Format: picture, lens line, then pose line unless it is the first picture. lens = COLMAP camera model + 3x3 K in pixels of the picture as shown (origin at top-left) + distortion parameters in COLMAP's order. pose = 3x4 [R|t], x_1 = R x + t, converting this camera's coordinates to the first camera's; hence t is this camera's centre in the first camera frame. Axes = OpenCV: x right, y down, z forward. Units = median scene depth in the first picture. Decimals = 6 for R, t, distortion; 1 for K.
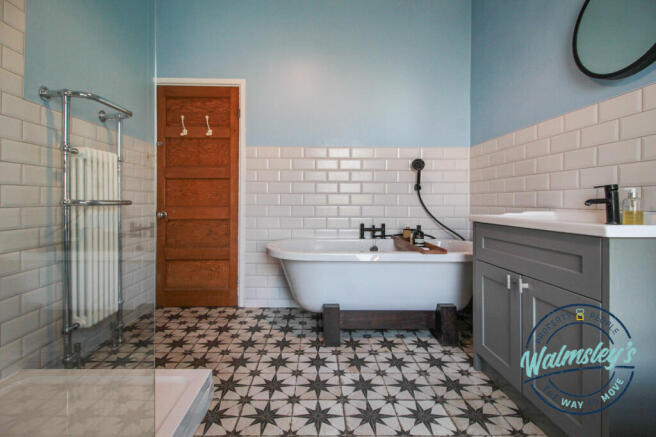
lens RADIAL K [[319.4, 0, 327.0], [0, 319.4, 204.8], [0, 0, 1]] dist [0.047375, -0.000010]
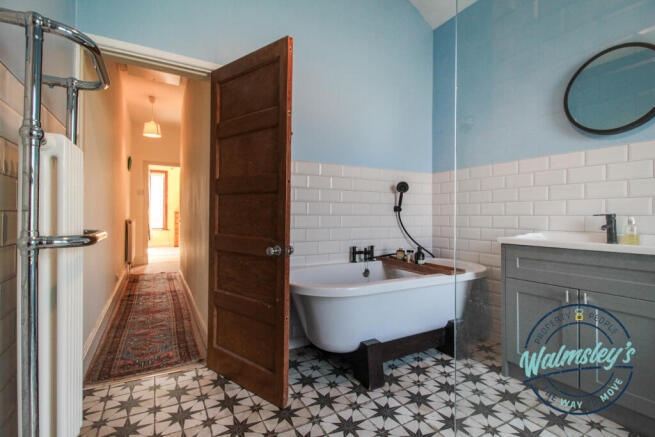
lens RADIAL K [[307.9, 0, 327.5], [0, 307.9, 218.5], [0, 0, 1]] dist [-0.009989, -0.000025]
pose [[0.889653, 0.000714, 0.456636, -0.386338], [0.001572, 0.999988, -0.004627, -0.020447], [-0.456634, 0.004834, 0.889642, 0.231751]]
